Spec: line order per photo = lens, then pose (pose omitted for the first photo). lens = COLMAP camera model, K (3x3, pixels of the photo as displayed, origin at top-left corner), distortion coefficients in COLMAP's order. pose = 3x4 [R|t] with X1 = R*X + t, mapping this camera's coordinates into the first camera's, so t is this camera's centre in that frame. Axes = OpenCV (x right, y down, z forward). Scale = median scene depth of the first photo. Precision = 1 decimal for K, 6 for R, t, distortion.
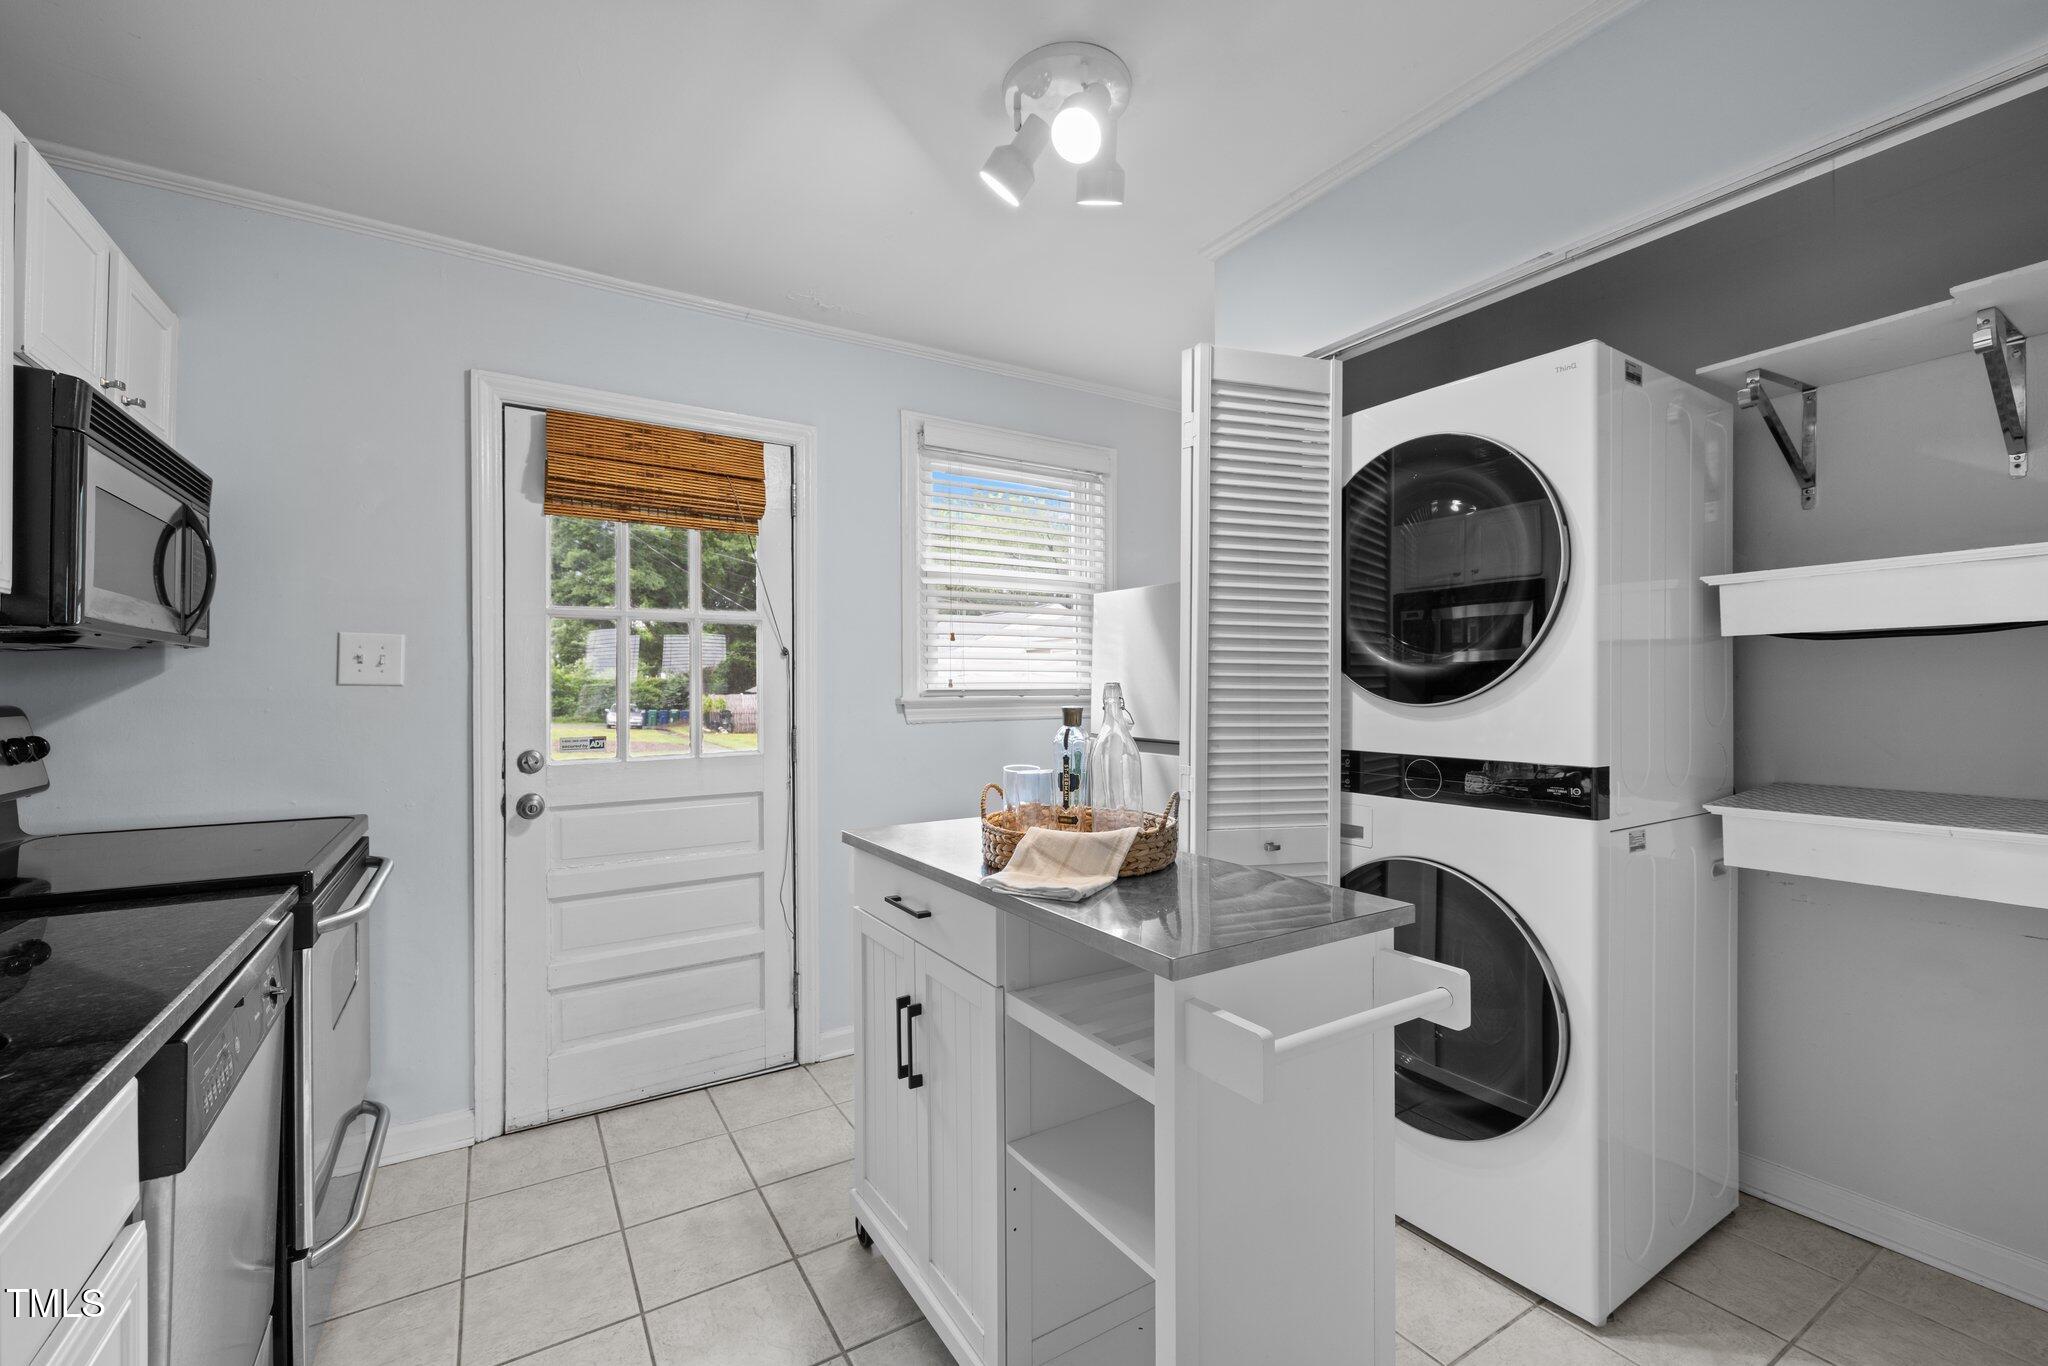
lens RADIAL K [[858.0, 0, 1024.0], [0, 858.0, 683.0], [0, 0, 1]] dist [-0.000649, 0.000072]
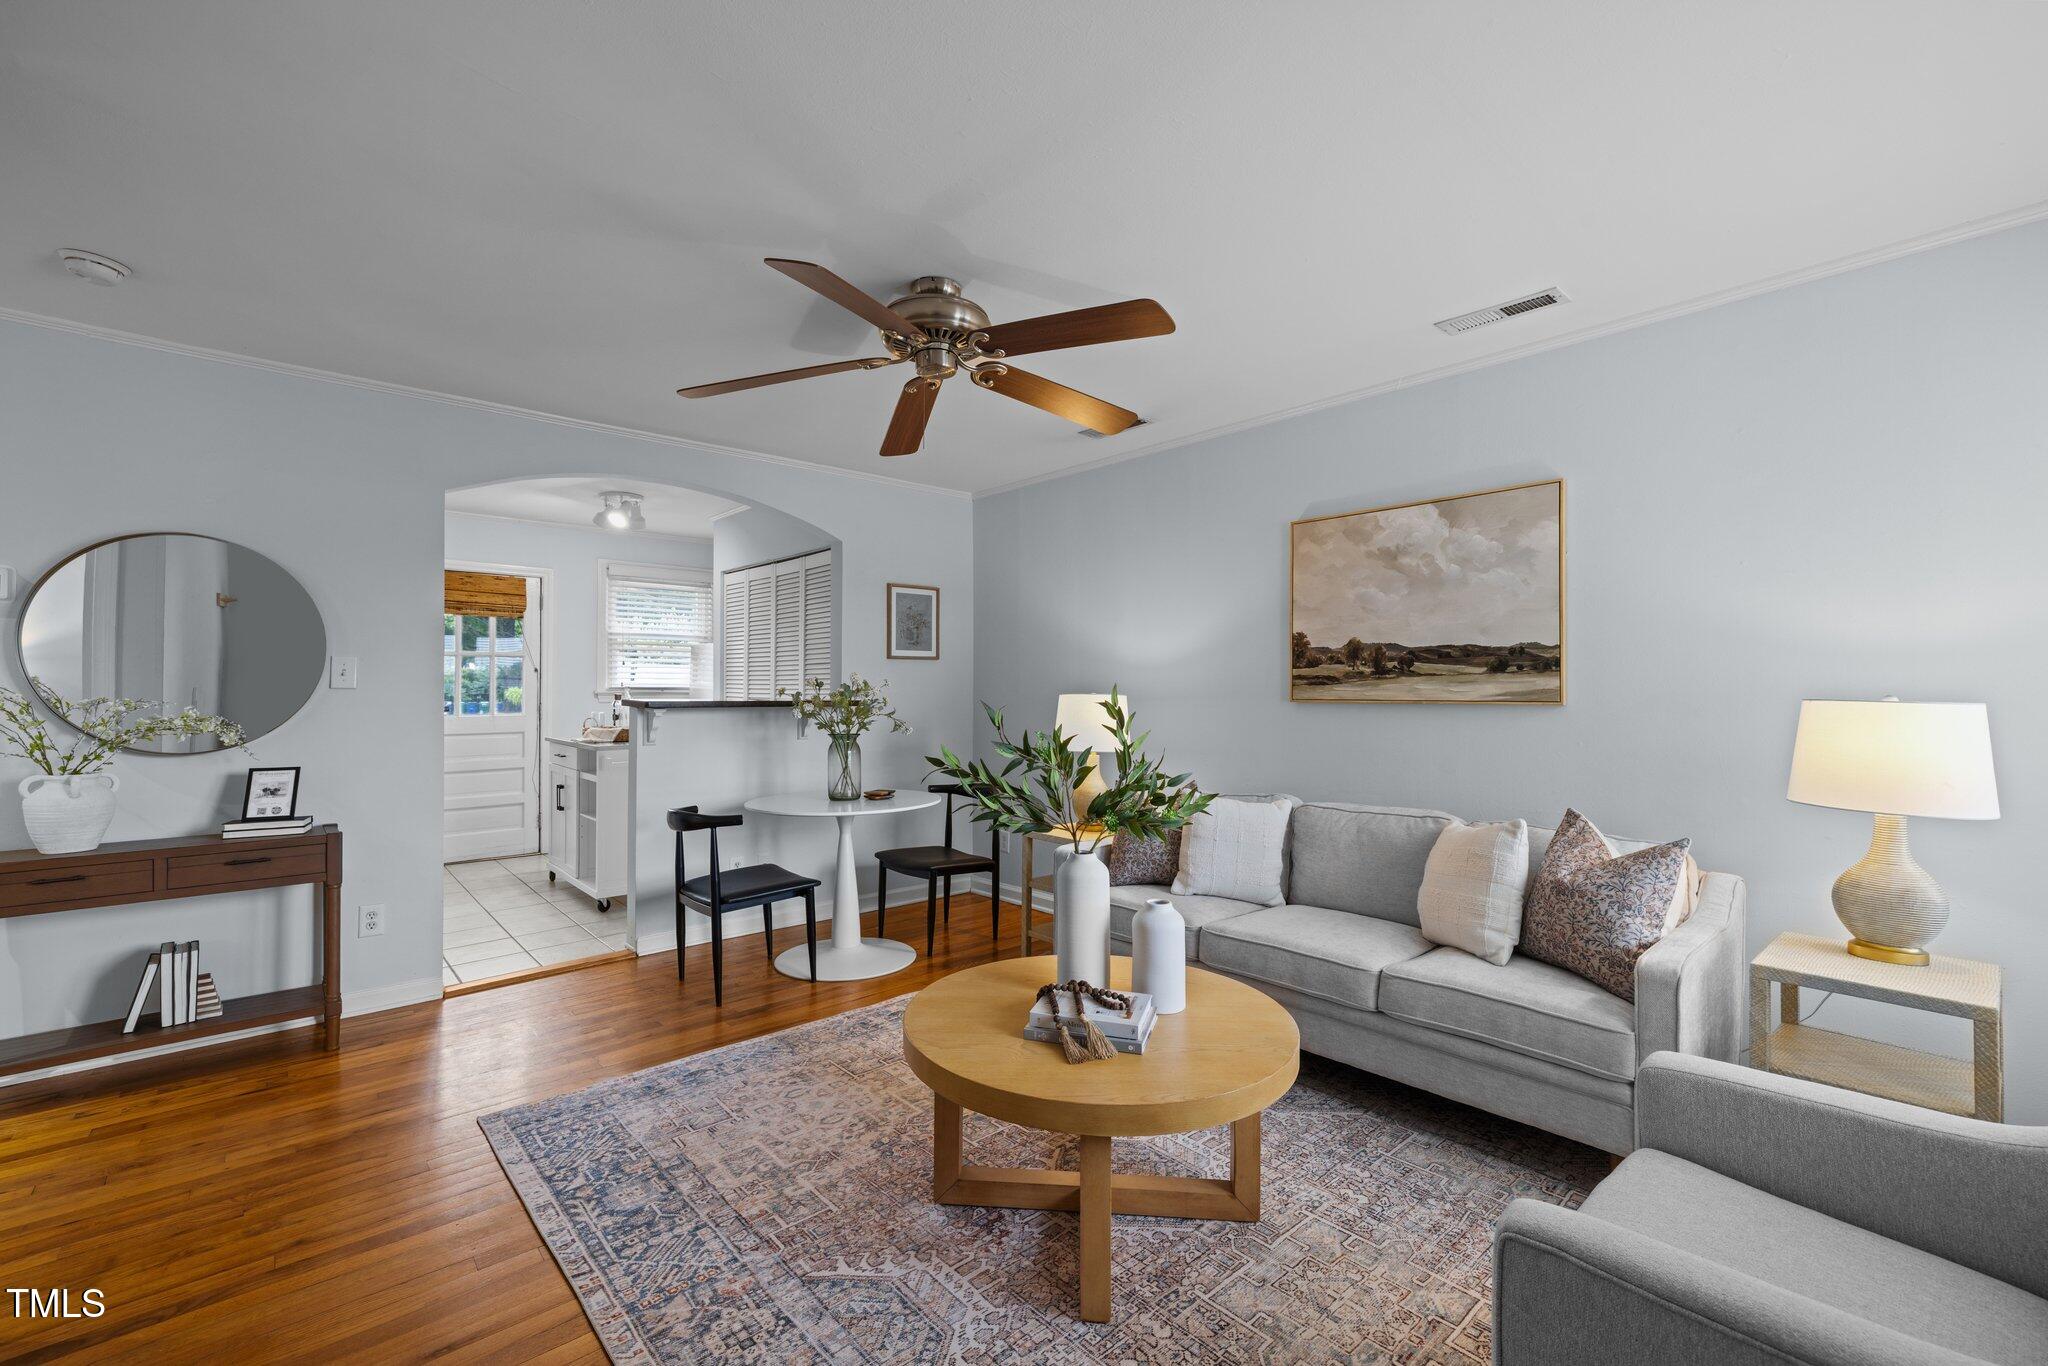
lens RADIAL K [[858.0, 0, 1024.0], [0, 858.0, 683.0], [0, 0, 1]] dist [-0.000649, 0.000072]
pose [[0.984905, 0.012104, 0.172670, 0.699836], [-0.012783, 0.999914, 0.002824, -0.029208], [-0.172621, -0.004988, 0.984976, -1.694067]]
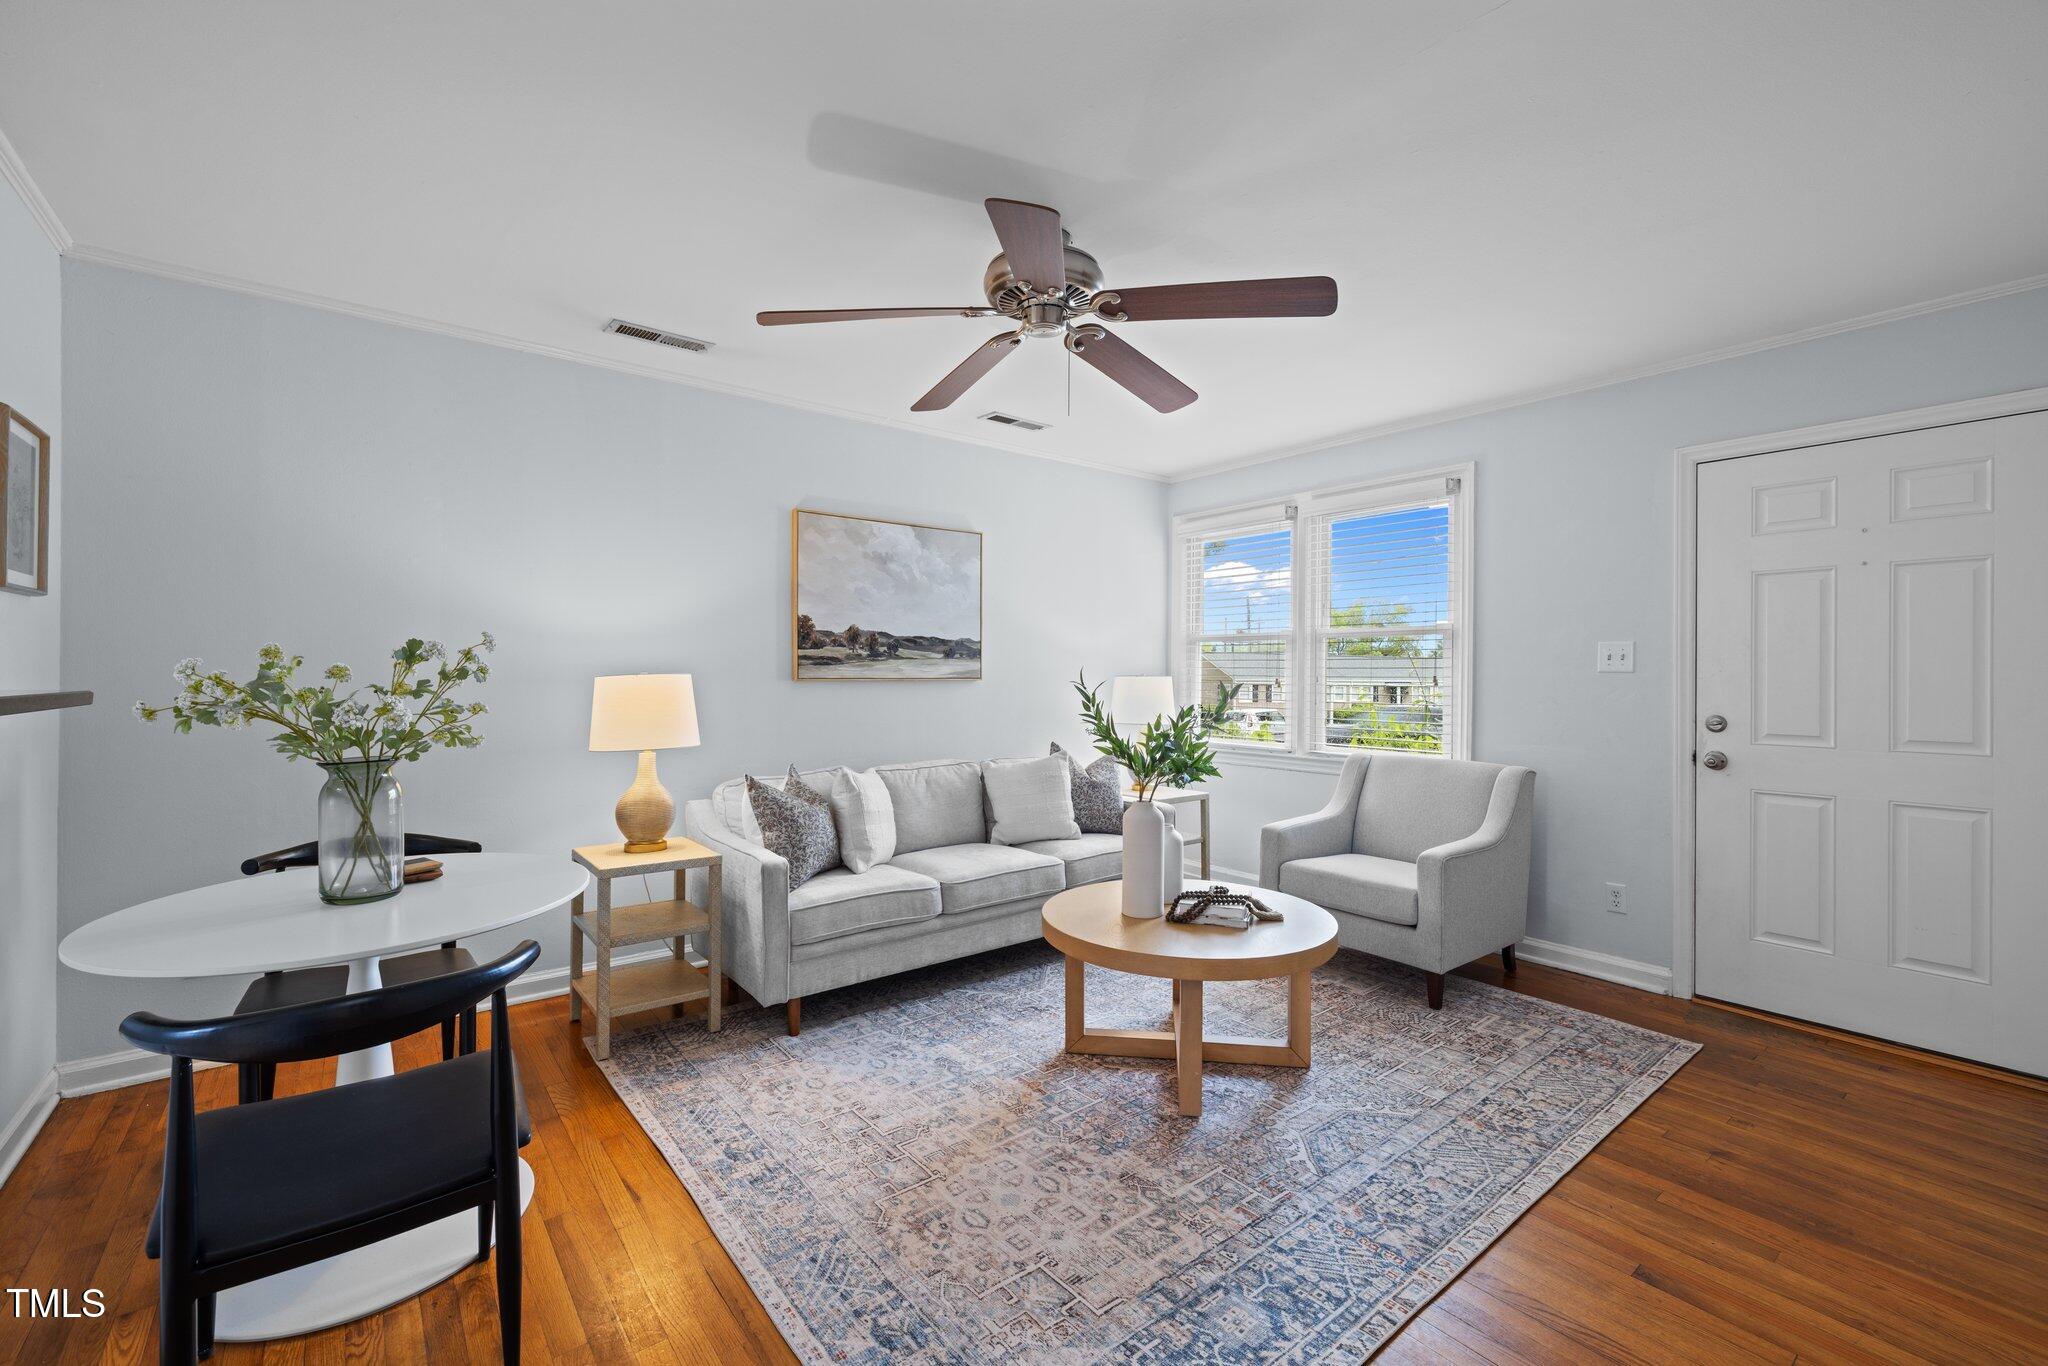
lens RADIAL K [[858.3, 0, 1017.2], [0, 858.3, 671.8], [0, 0, 1]] dist [0.001875, 0.000173]
pose [[-0.105918, 0.008104, 0.994342, -0.211743], [-0.017514, 0.999796, -0.010014, -0.004964], [-0.994221, -0.018475, -0.105754, -0.496909]]
